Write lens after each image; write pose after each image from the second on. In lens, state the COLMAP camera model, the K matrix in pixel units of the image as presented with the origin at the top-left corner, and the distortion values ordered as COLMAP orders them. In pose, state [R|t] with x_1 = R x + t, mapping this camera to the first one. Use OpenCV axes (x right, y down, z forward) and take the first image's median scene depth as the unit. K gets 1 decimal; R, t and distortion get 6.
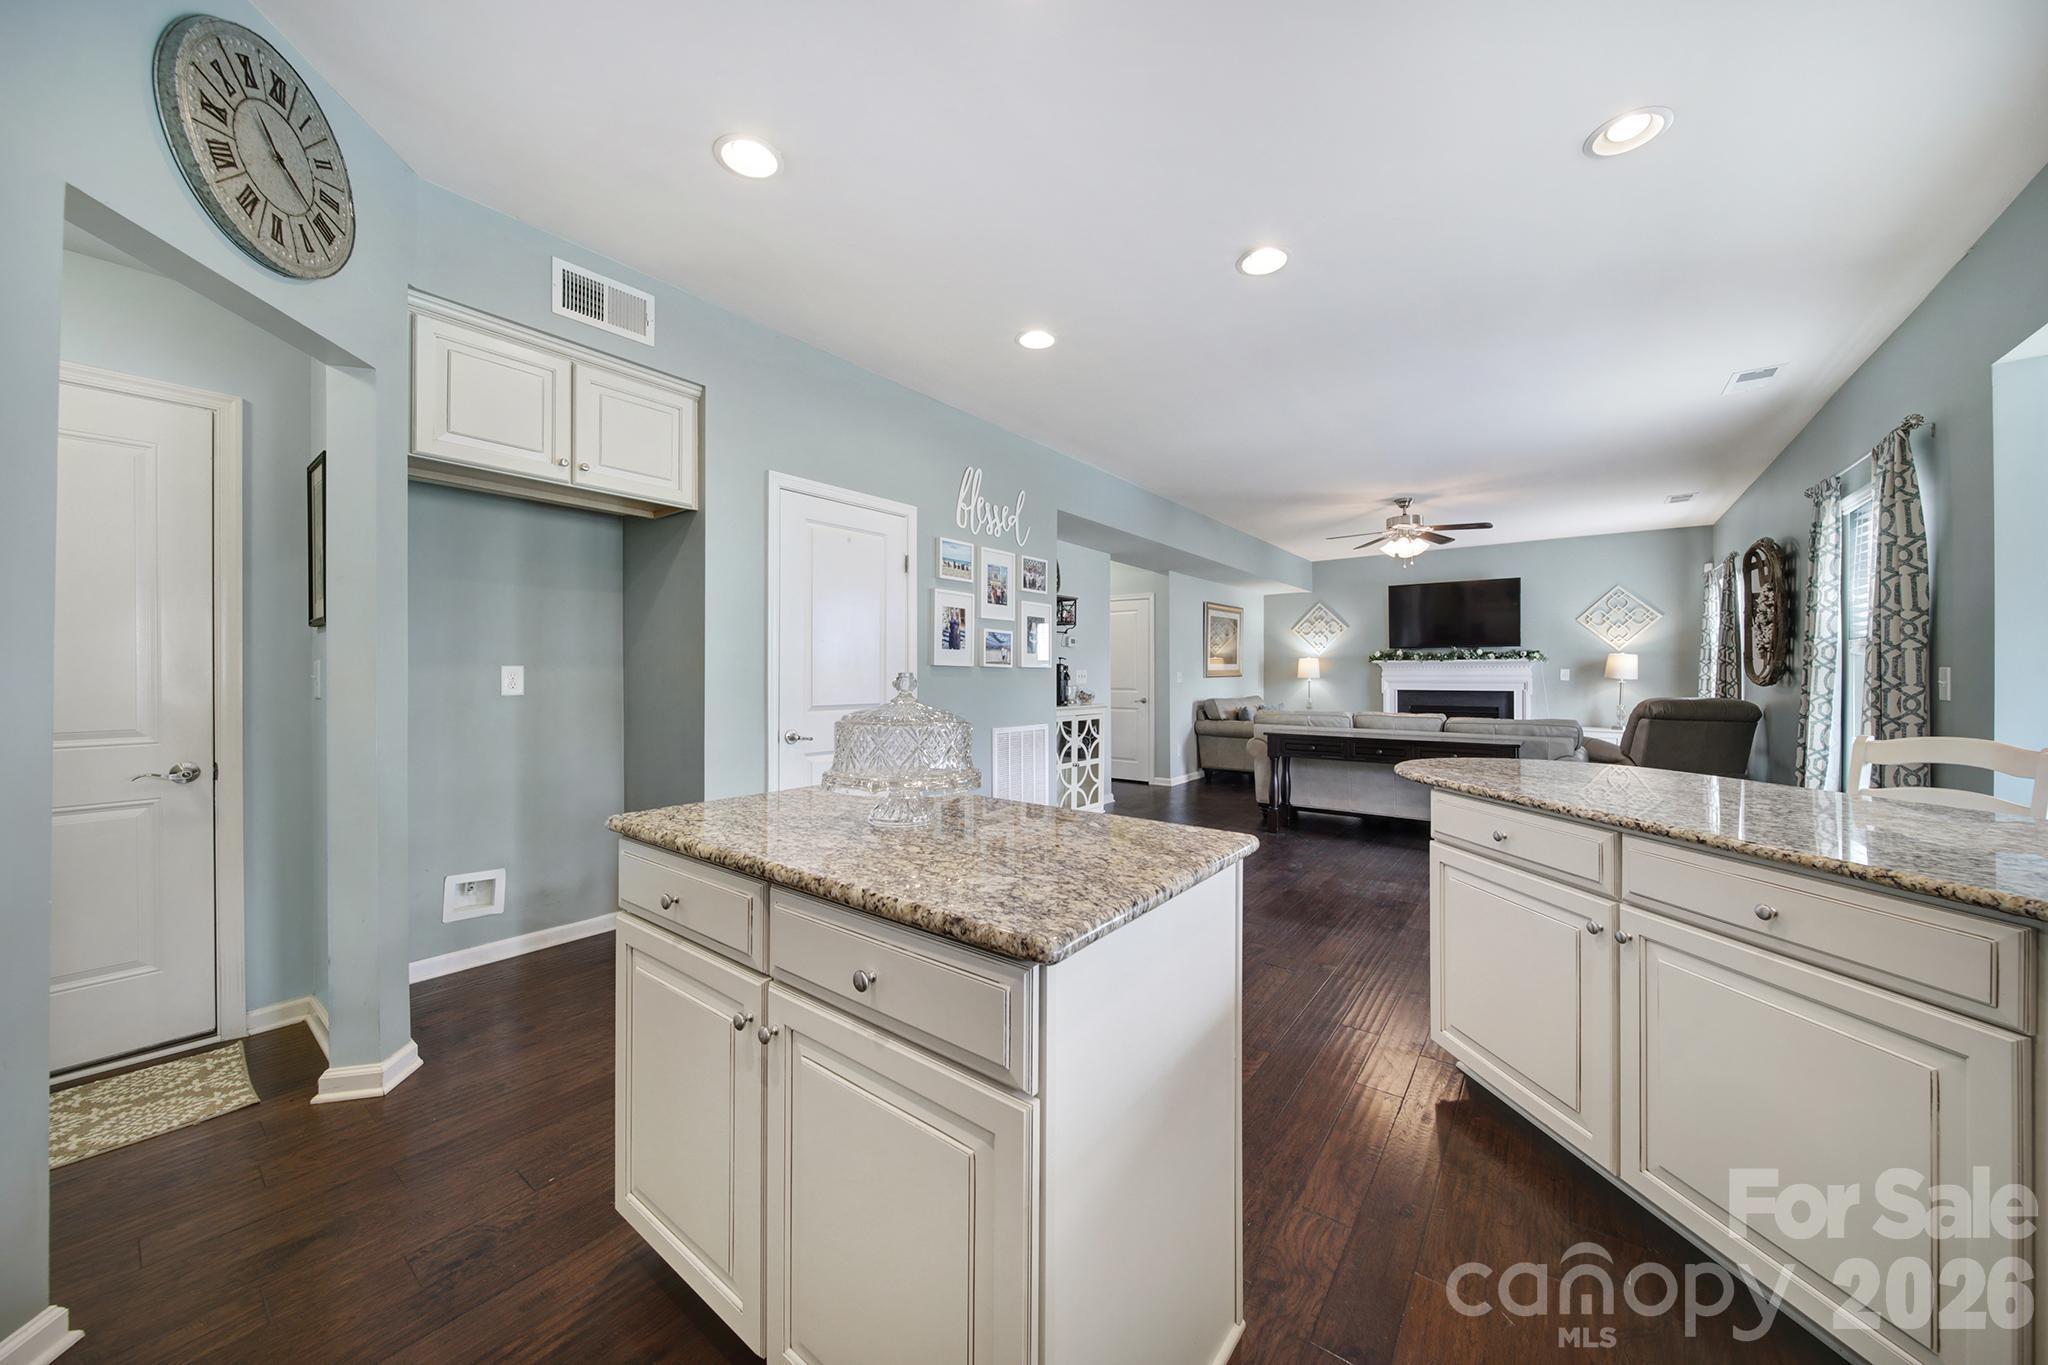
lens RADIAL K [[718.6, 0, 1017.7], [0, 718.6, 669.4], [0, 0, 1]] dist [-0.002748, -0.001458]
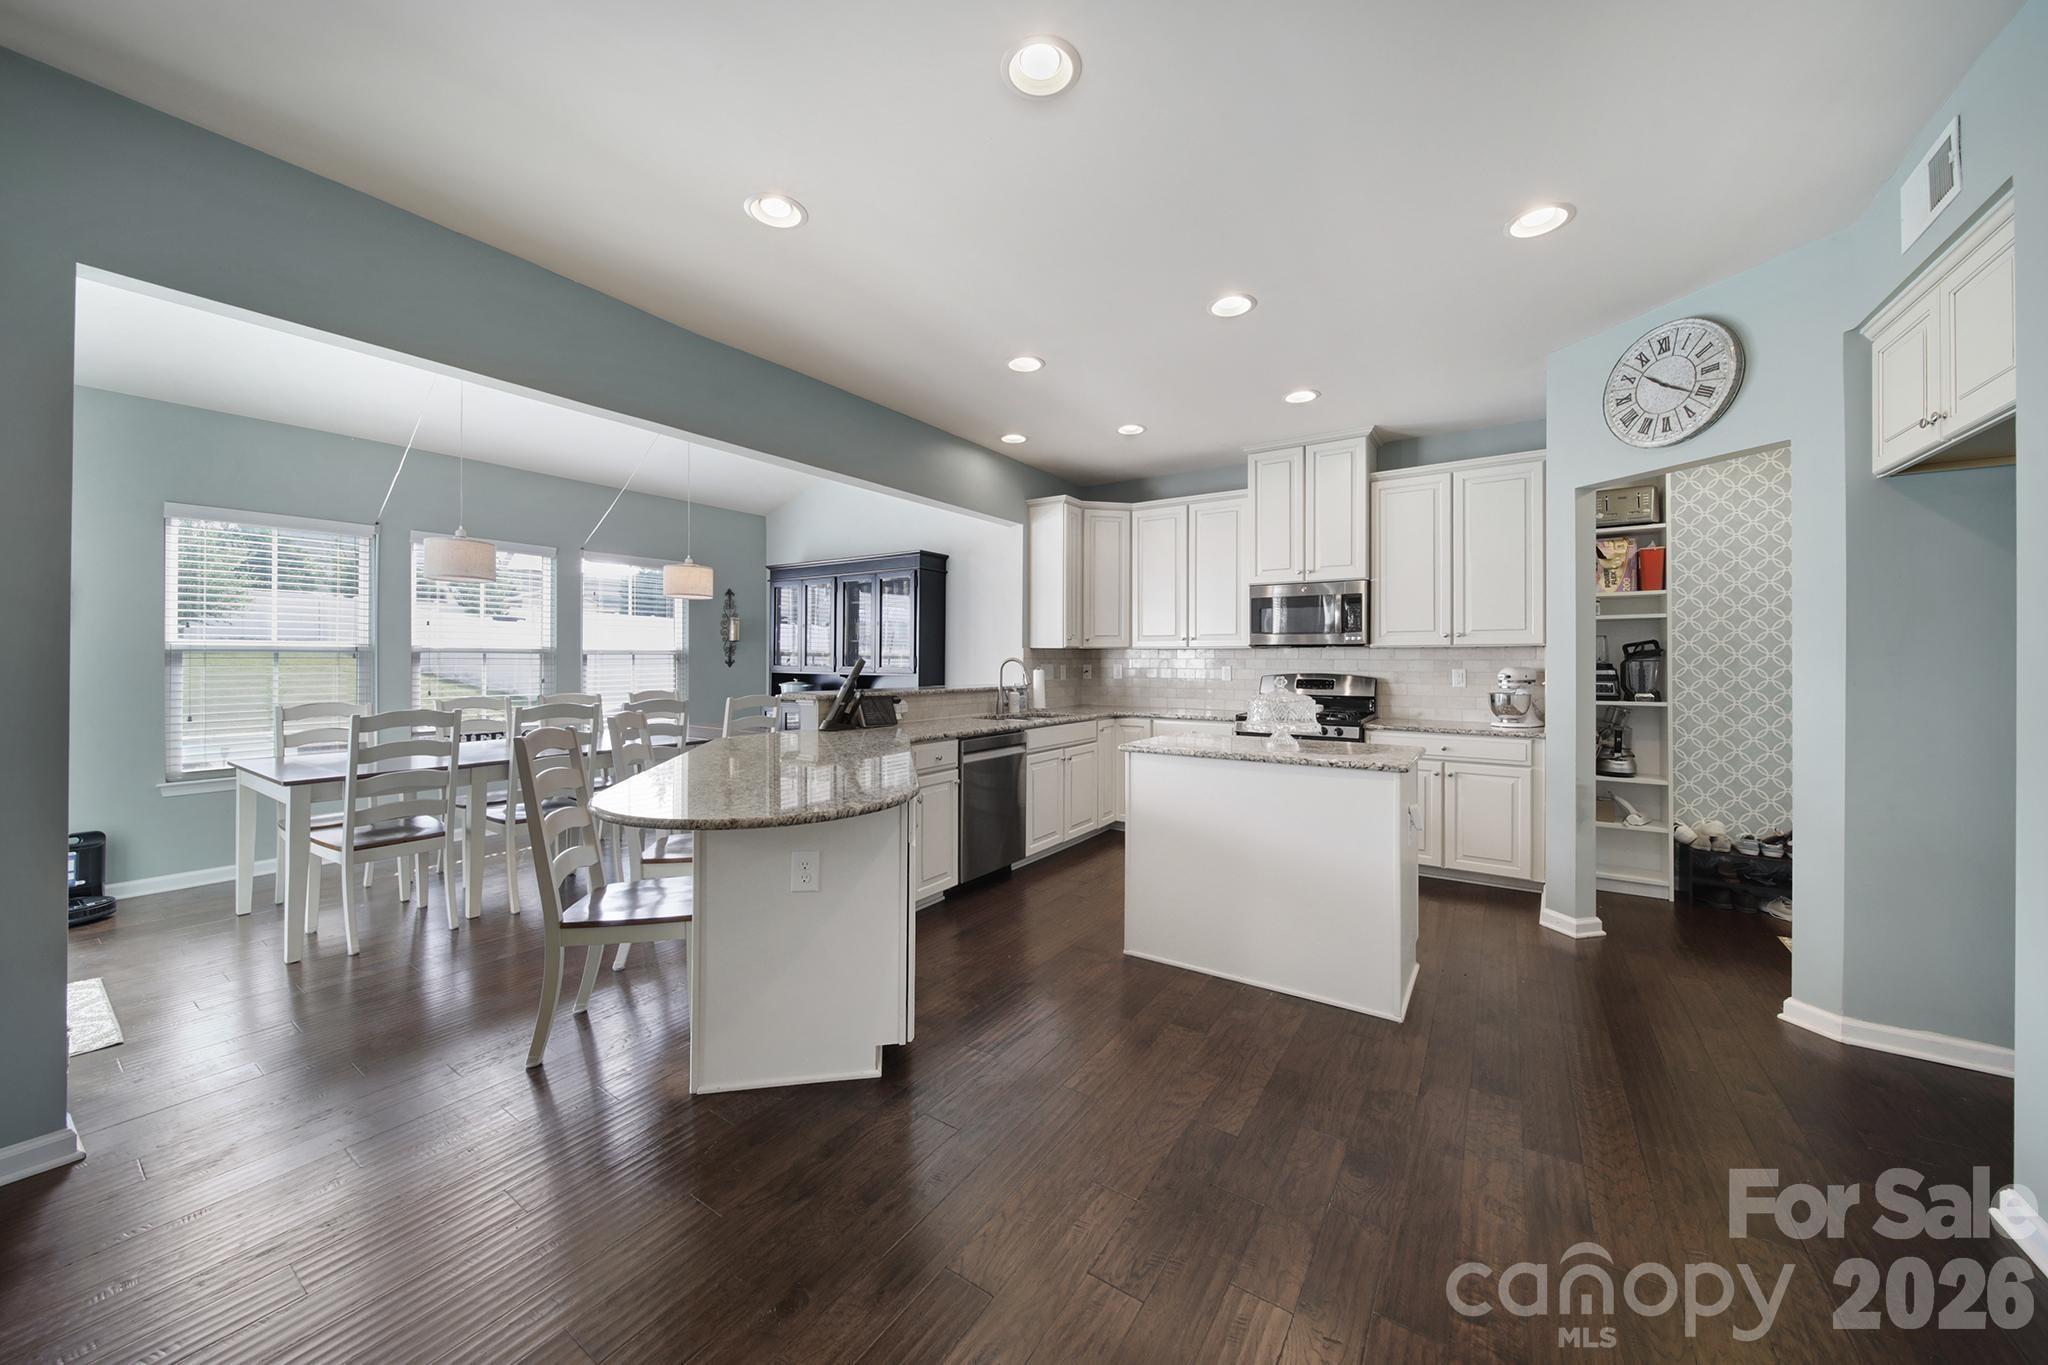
lens RADIAL K [[718.6, 0, 1033.8], [0, 718.6, 657.1], [0, 0, 1]] dist [-0.002748, -0.001458]
pose [[-0.997695, -0.004229, -0.067727, 0.172315], [-0.003684, 0.999960, -0.008171, -0.009047], [0.067759, -0.007903, -0.997670, 0.740620]]
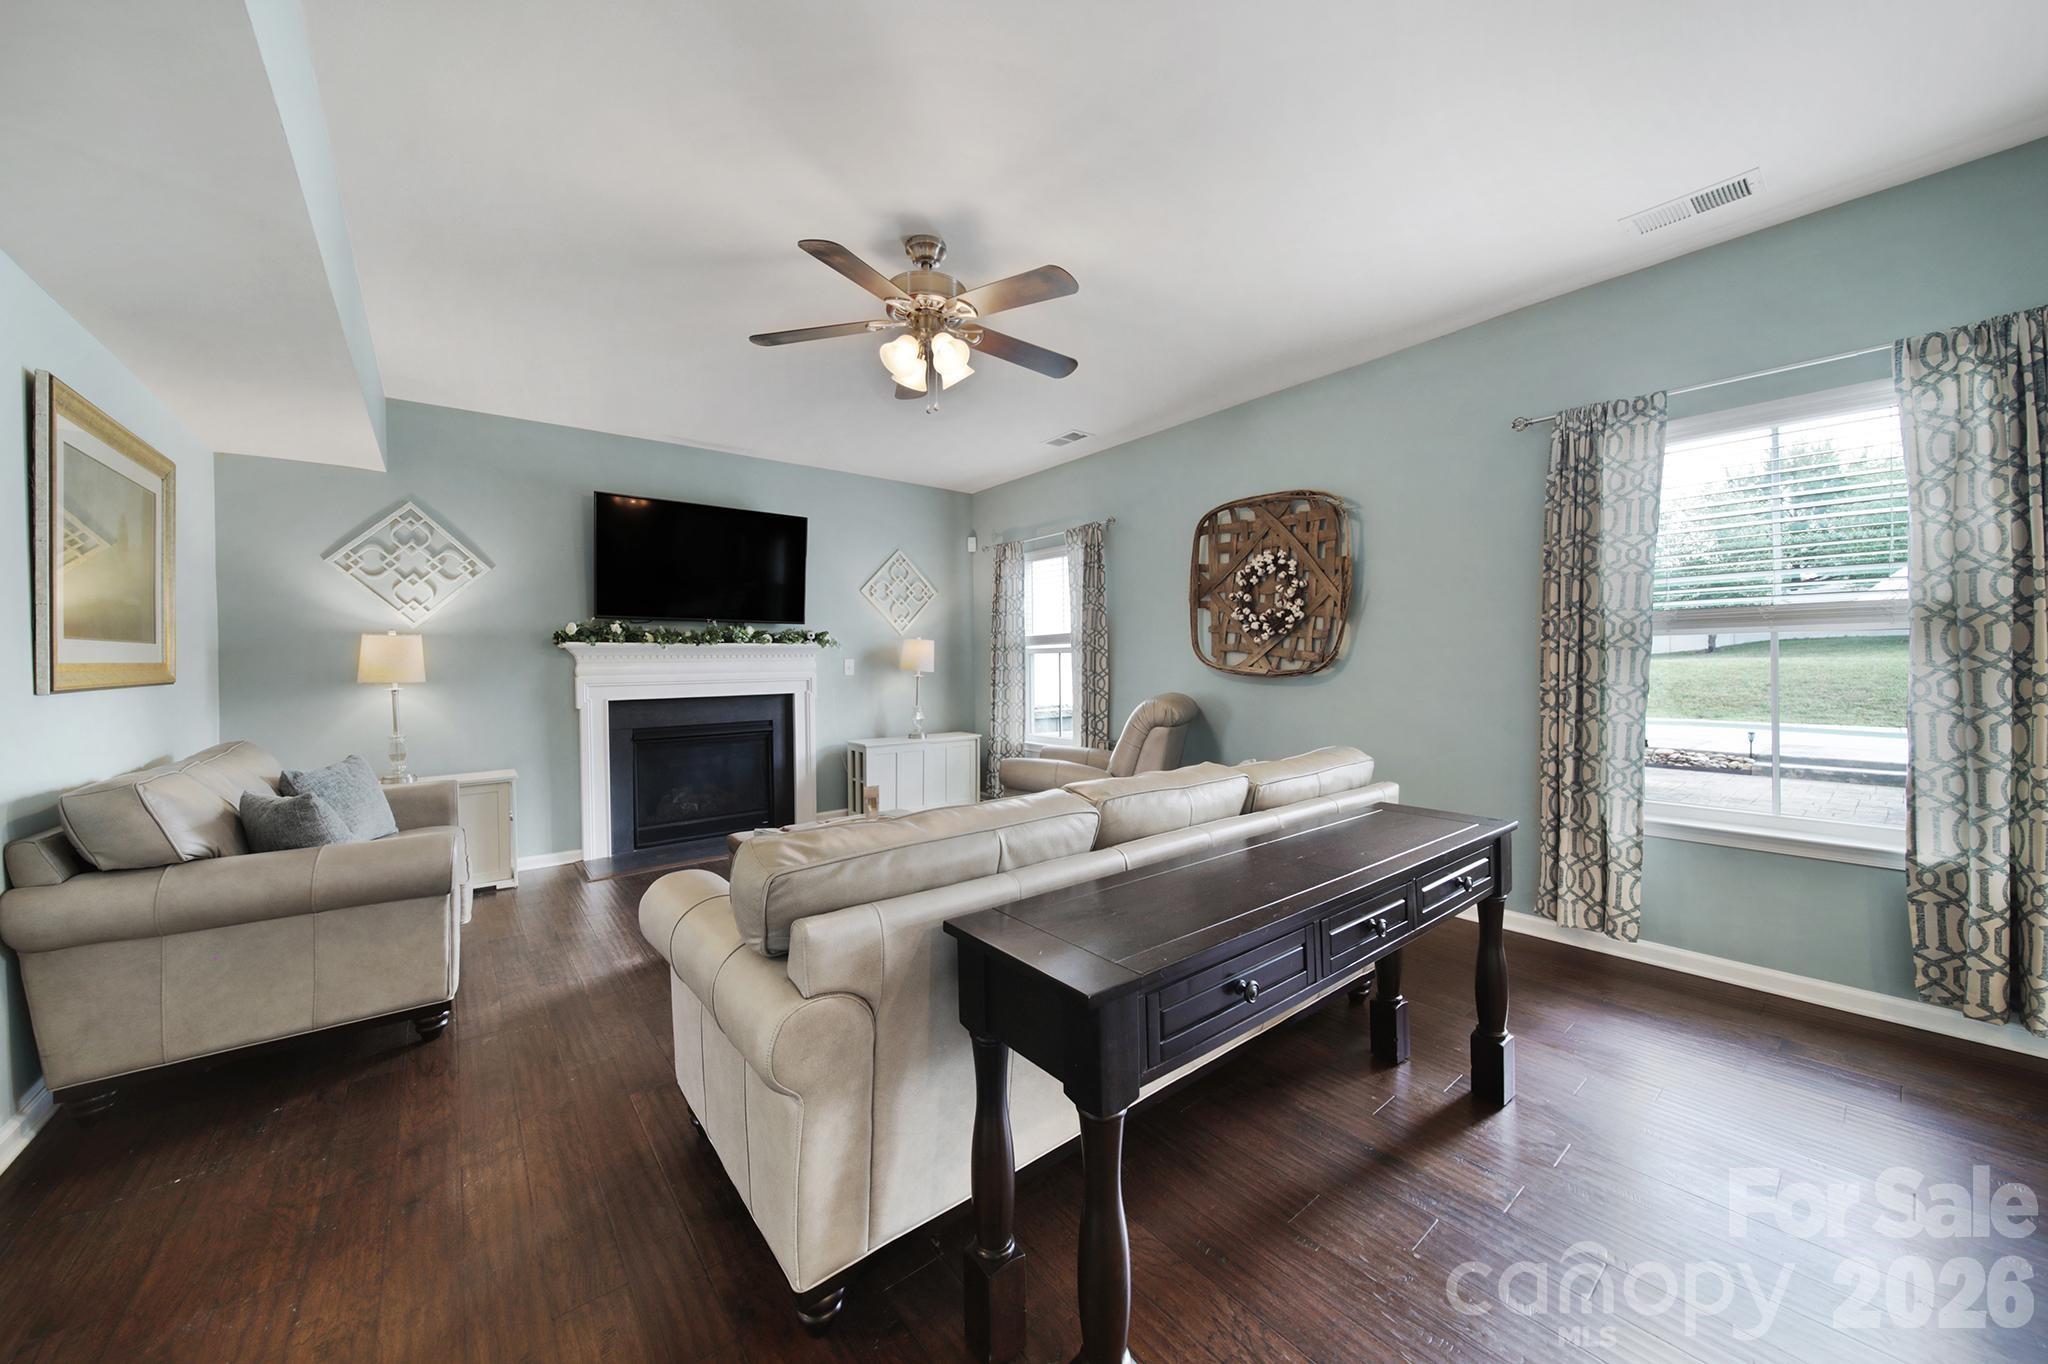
lens RADIAL K [[718.6, 0, 1035.3], [0, 718.6, 669.2], [0, 0, 1]] dist [-0.002748, -0.001458]
pose [[0.230576, -0.012445, 0.972975, 0.155592], [0.005350, 0.999919, 0.011521, 0.003265], [-0.973040, 0.002549, 0.230624, 0.893160]]
